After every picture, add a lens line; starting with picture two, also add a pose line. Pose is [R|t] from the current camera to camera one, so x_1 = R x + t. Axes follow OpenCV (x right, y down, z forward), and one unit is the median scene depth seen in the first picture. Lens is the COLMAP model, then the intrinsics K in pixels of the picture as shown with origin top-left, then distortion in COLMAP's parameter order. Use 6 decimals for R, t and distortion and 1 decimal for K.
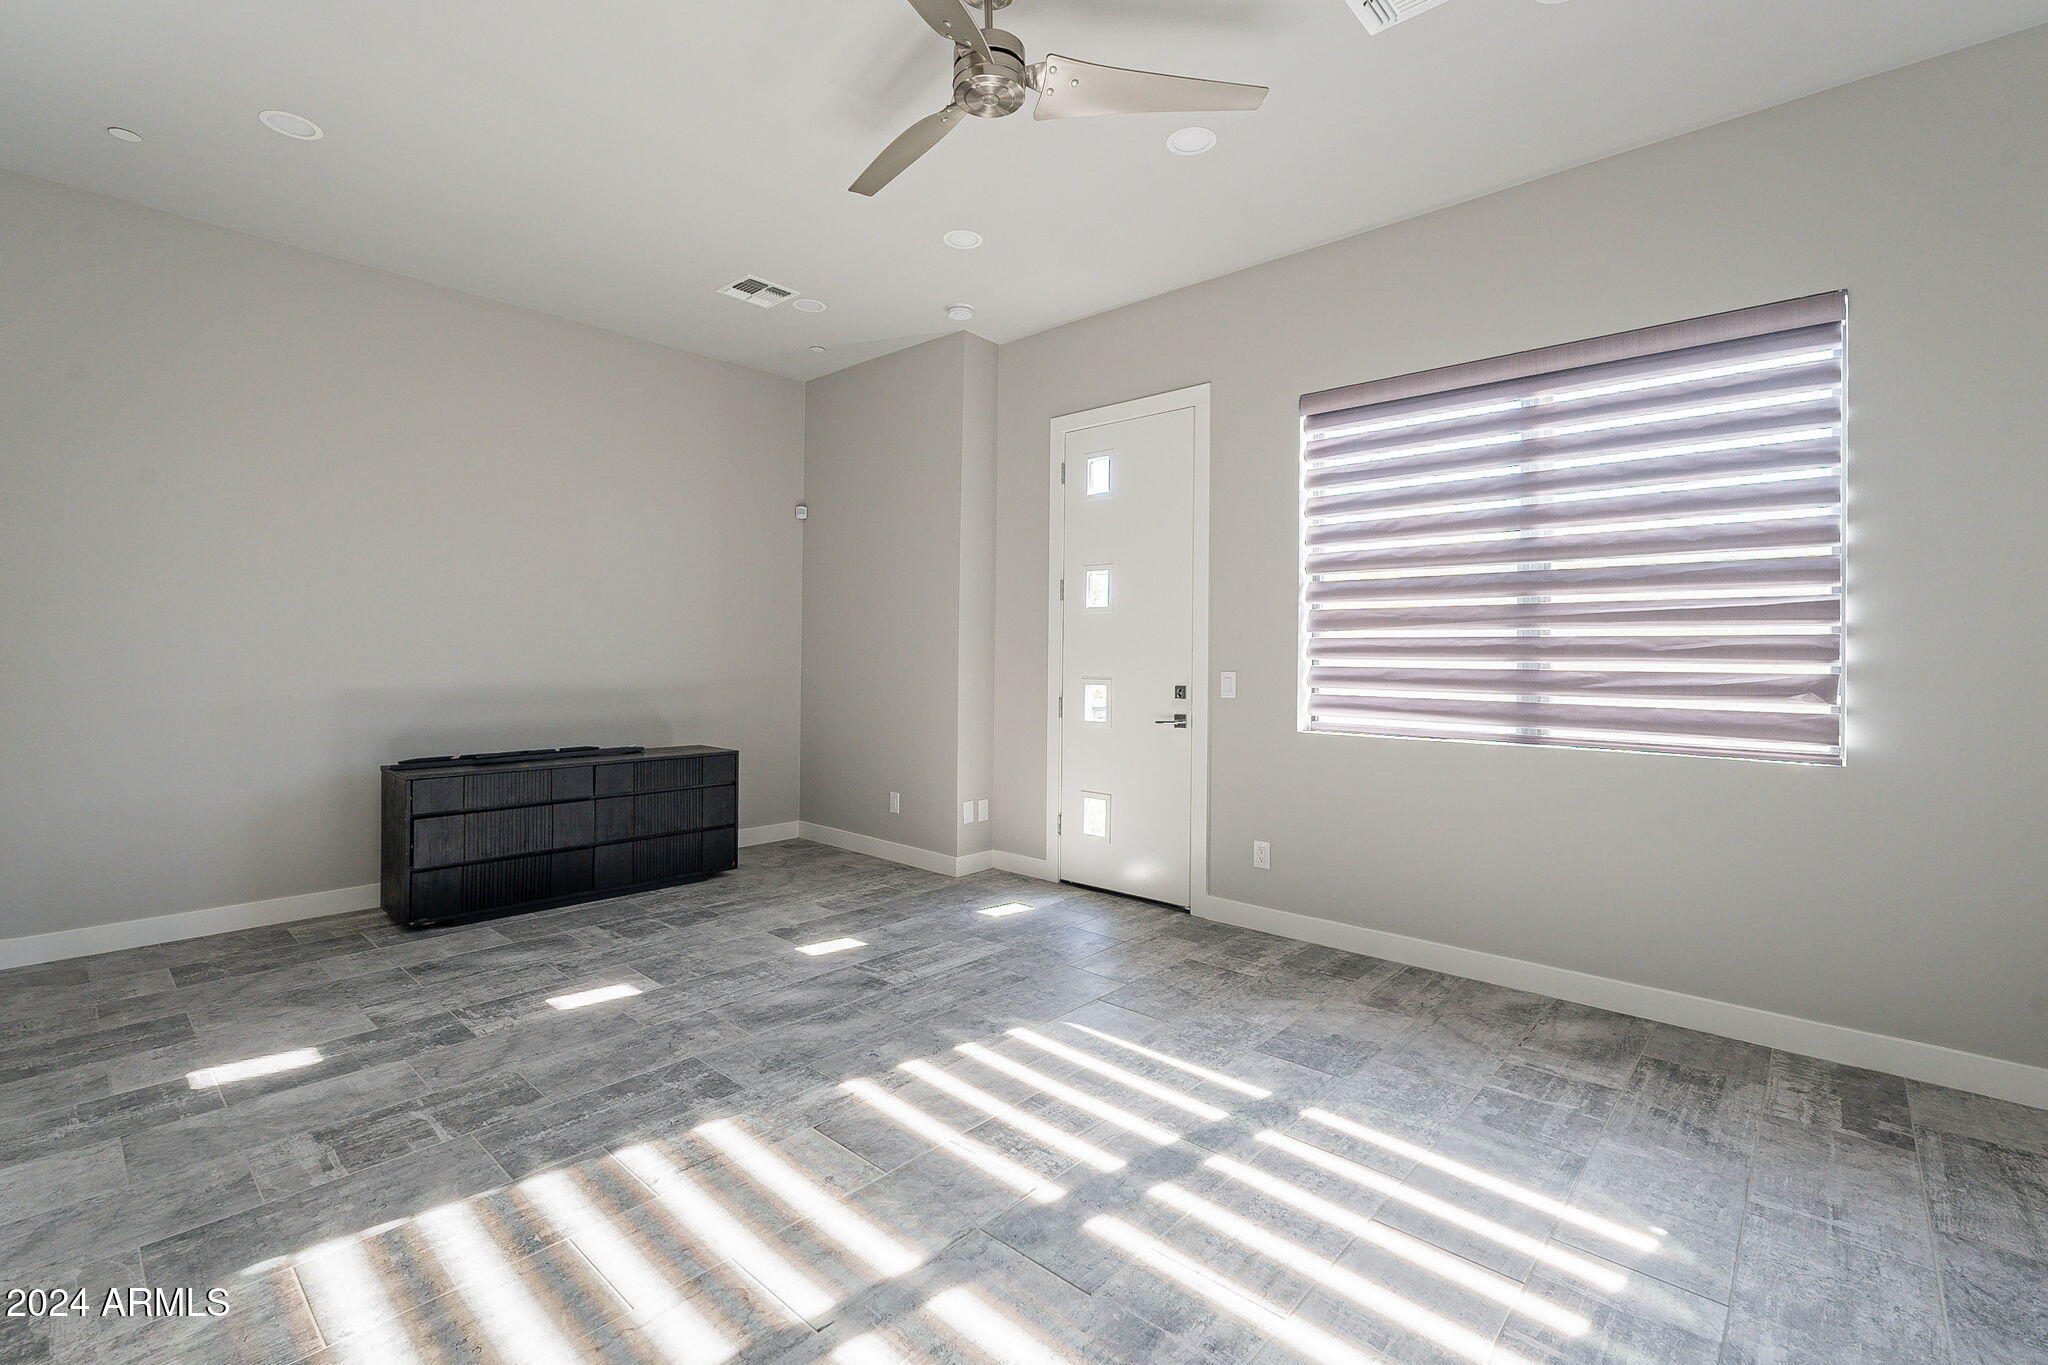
lens RADIAL K [[903.3, 0, 1041.1], [0, 903.3, 650.9], [0, 0, 1]] dist [-0.004071, -0.000582]
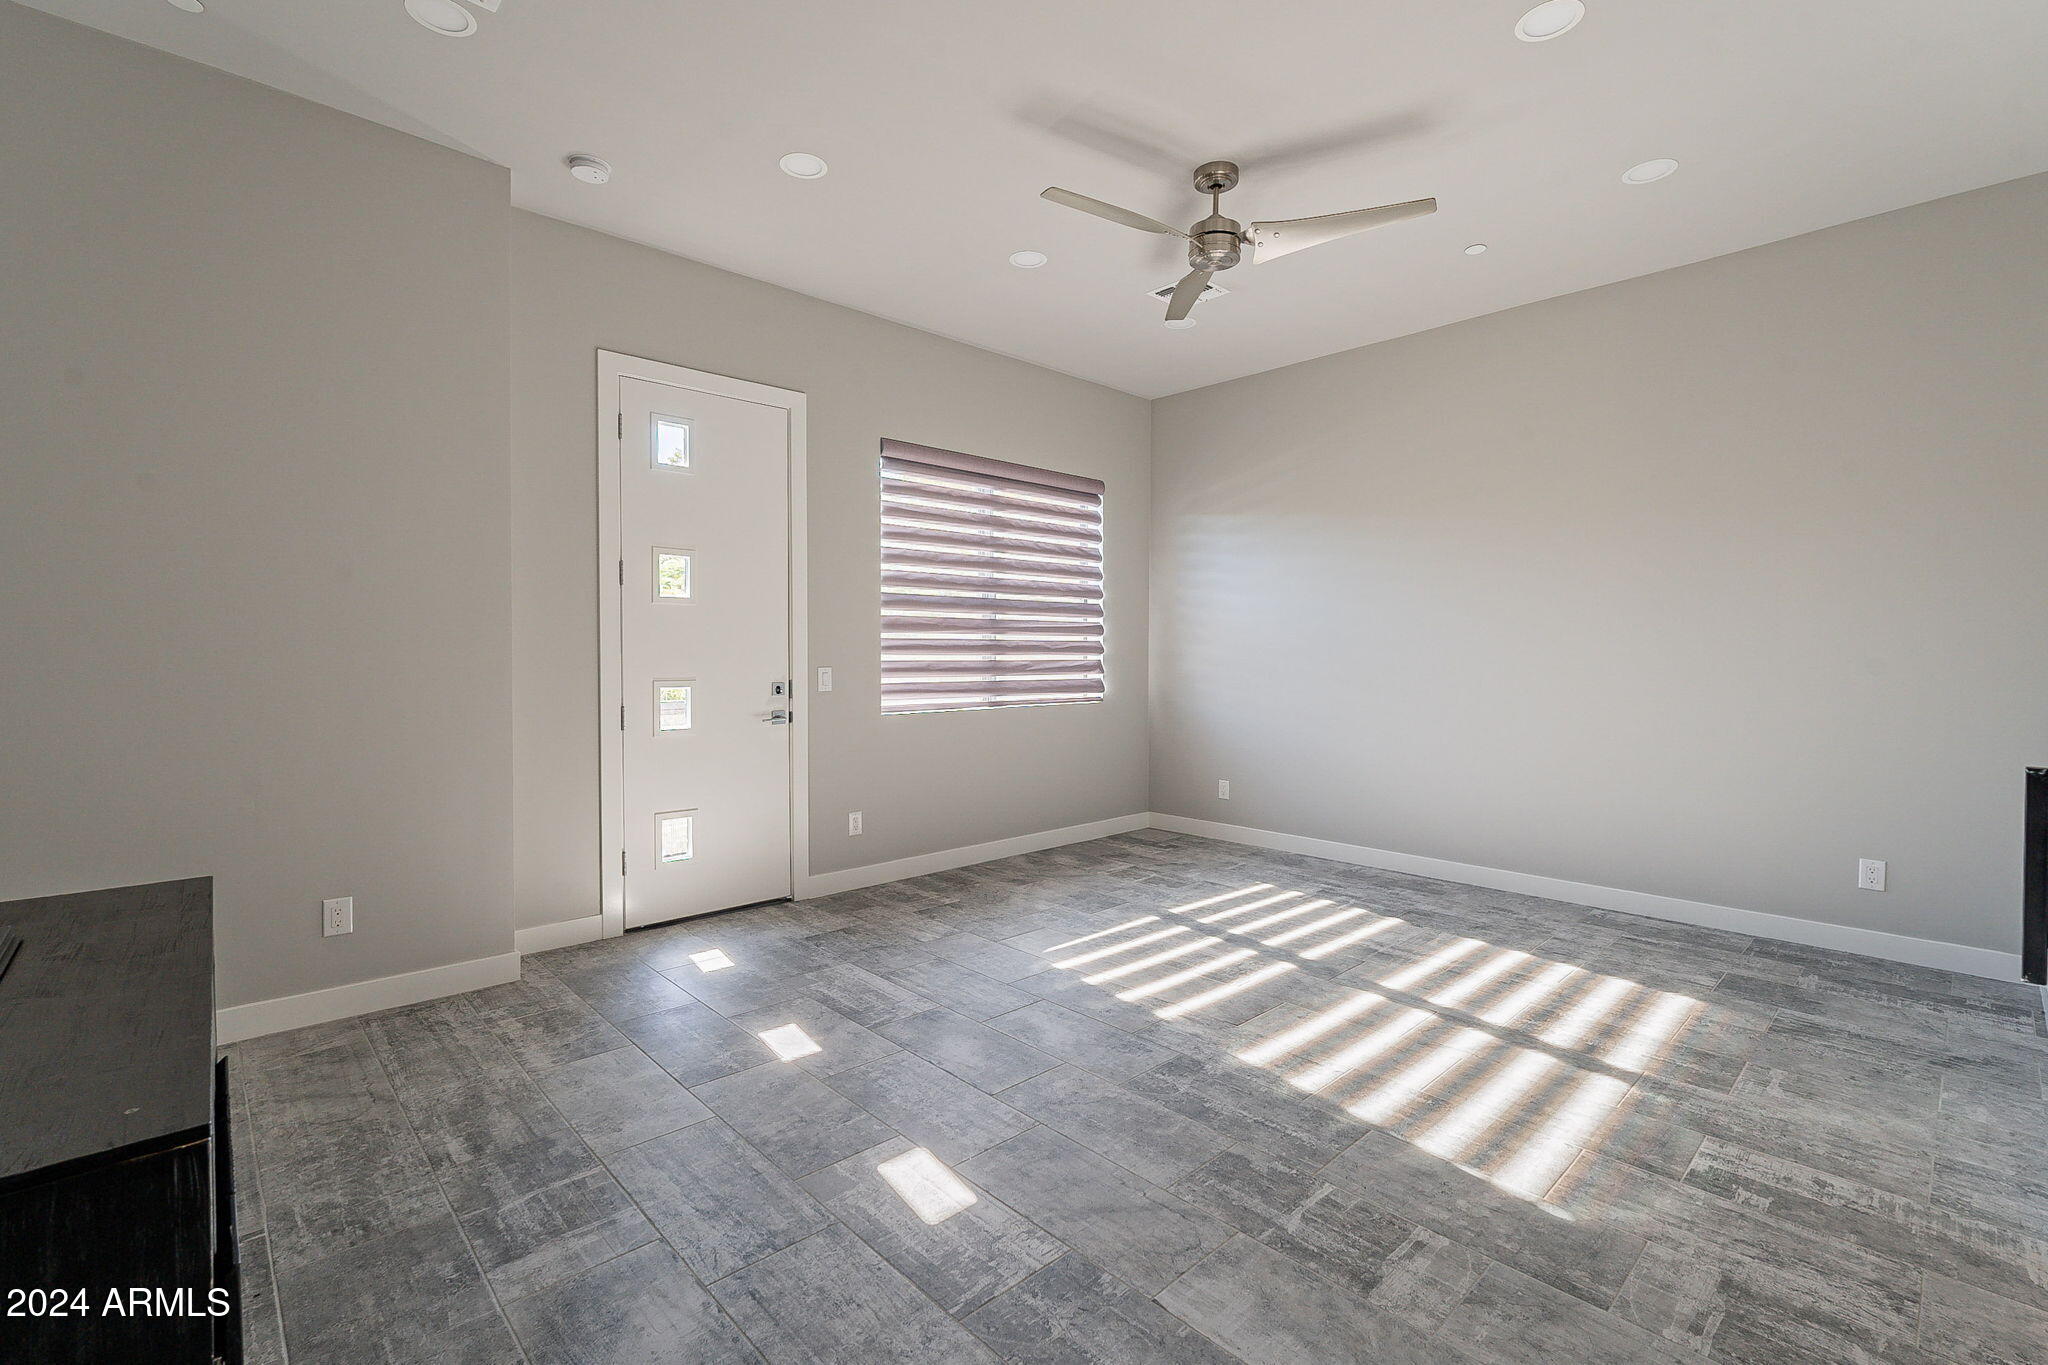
lens RADIAL K [[903.3, 0, 1006.1], [0, 903.3, 683.3], [0, 0, 1]] dist [-0.004071, -0.000582]
pose [[0.096862, -0.042091, 0.994407, -1.122467], [-0.007267, 0.999049, 0.042995, -0.008887], [-0.995271, -0.011391, 0.096464, 0.879436]]
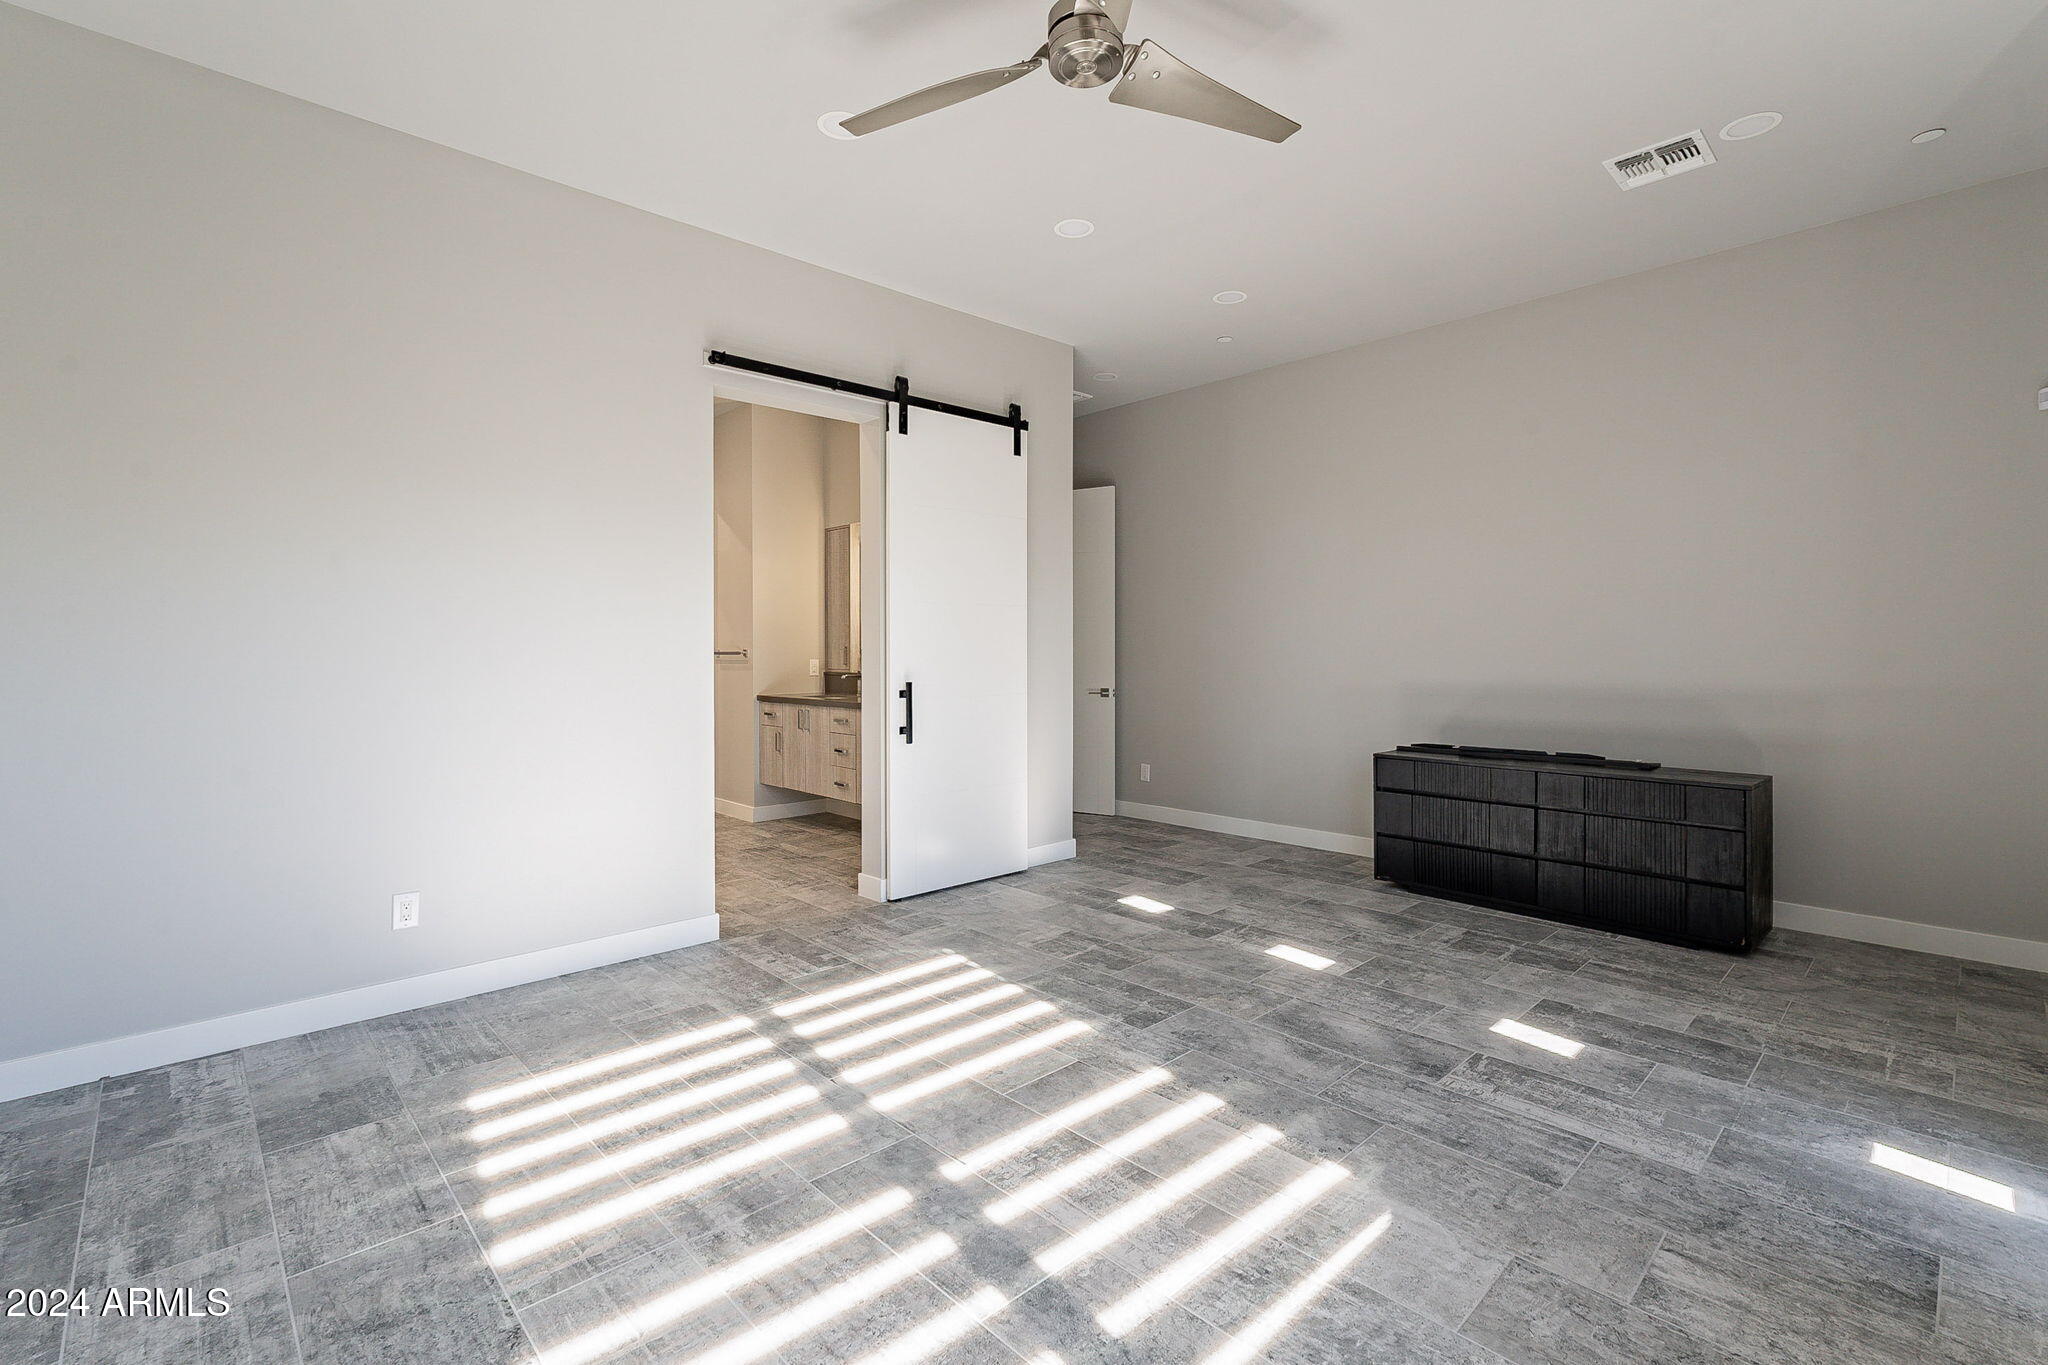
lens RADIAL K [[903.3, 0, 1001.5], [0, 903.3, 676.5], [0, 0, 1]] dist [-0.004071, -0.000582]
pose [[-0.099230, 0.018887, -0.994885, 0.654664], [0.008105, 0.999802, 0.018172, 0.009697], [0.995031, -0.006260, -0.099364, 0.741894]]
